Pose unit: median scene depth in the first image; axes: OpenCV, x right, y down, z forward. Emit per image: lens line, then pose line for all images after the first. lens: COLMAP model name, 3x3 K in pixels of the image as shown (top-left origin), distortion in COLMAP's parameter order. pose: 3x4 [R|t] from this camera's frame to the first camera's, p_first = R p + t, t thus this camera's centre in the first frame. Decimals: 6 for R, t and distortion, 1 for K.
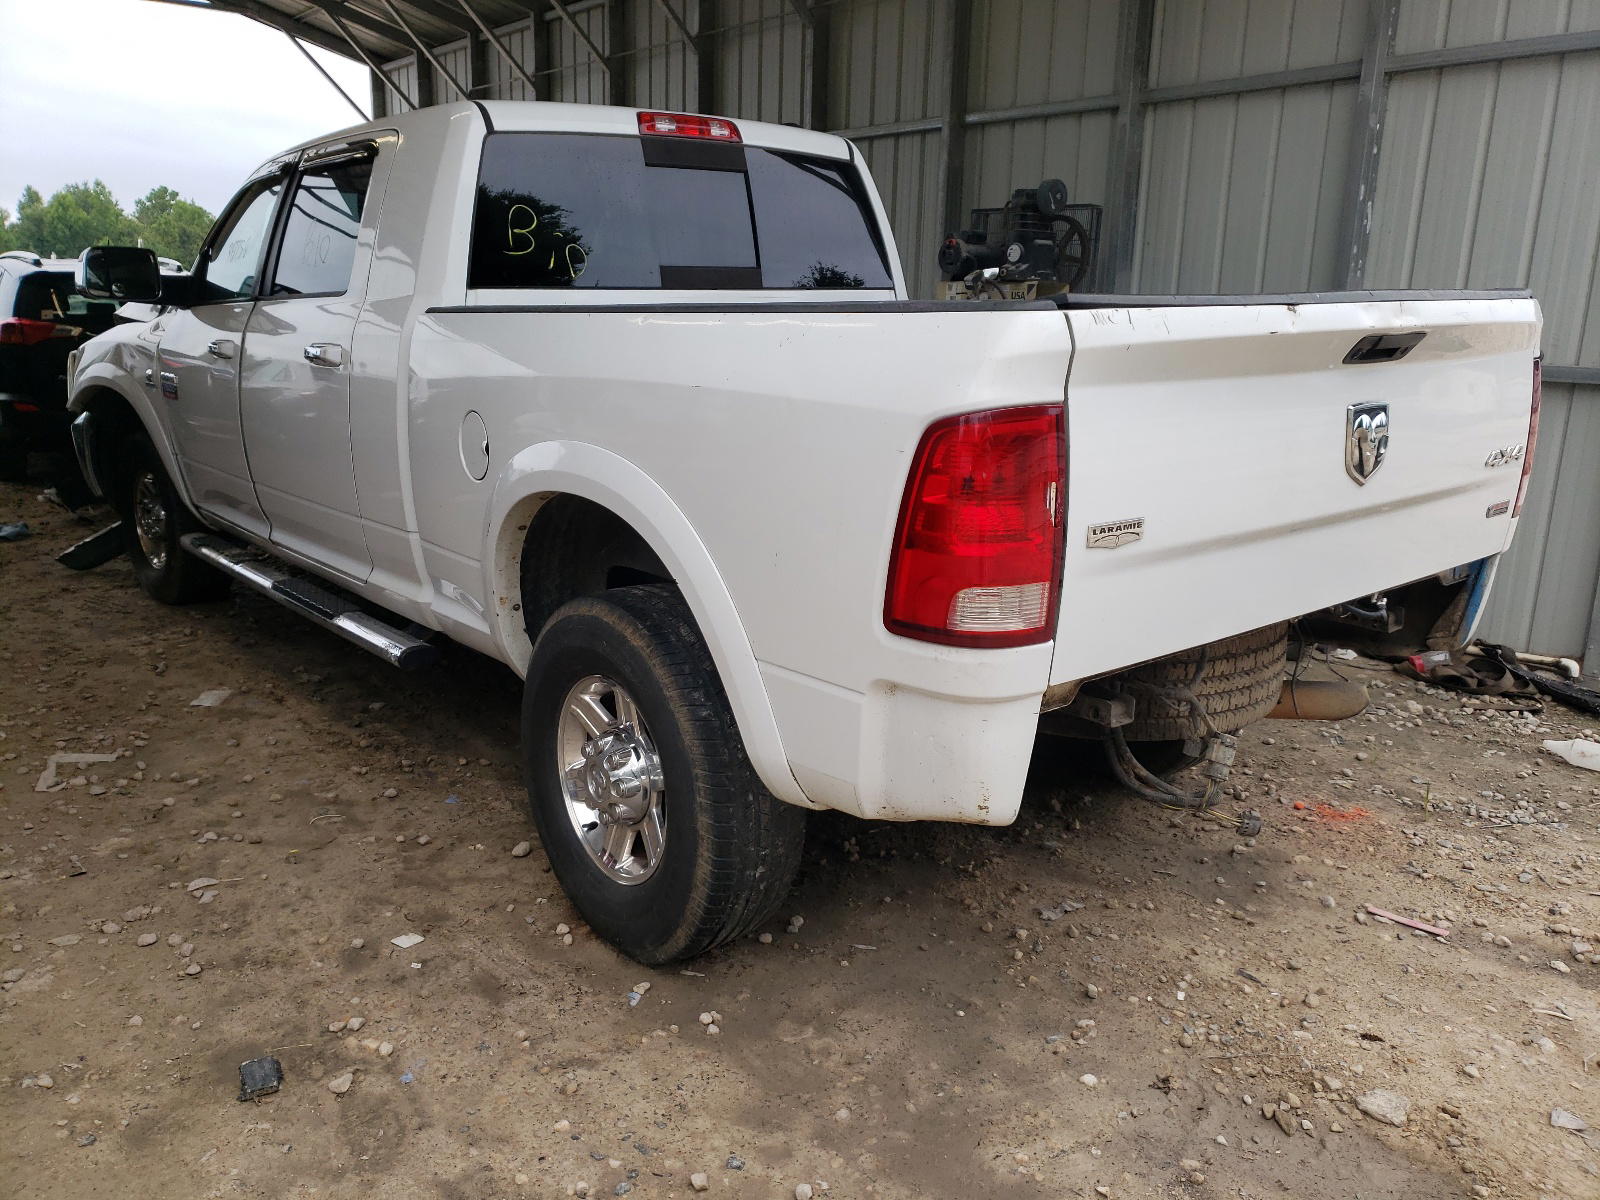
lens RADIAL K [[1287.6, 0, 798.5], [0, 1287.6, 604.1], [0, 0, 1]] dist [-0.004824, -0.002685]
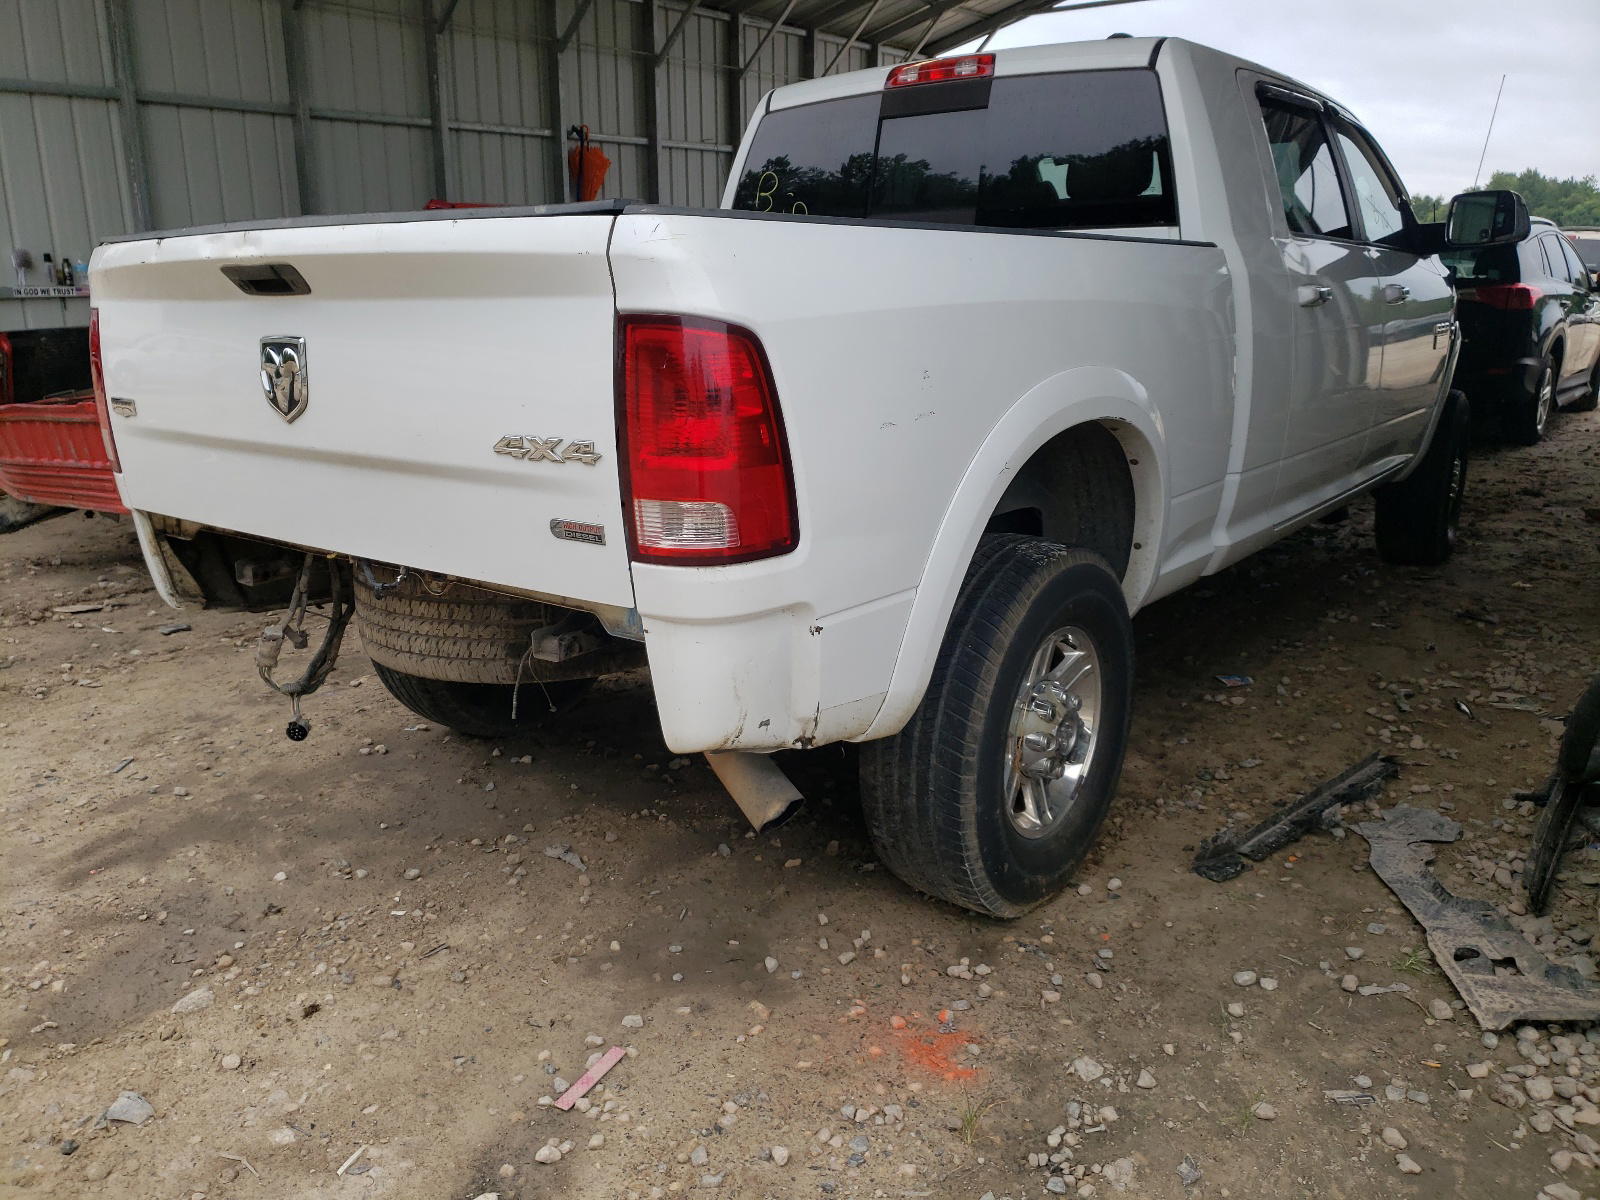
lens RADIAL K [[1287.6, 0, 798.2], [0, 1287.6, 597.7], [0, 0, 1]] dist [-0.004824, -0.002685]
pose [[0.205230, 0.234033, -0.950321, 1.365083], [-0.222771, 0.956672, 0.187487, -0.216762], [0.953023, 0.173226, 0.248474, 1.062889]]
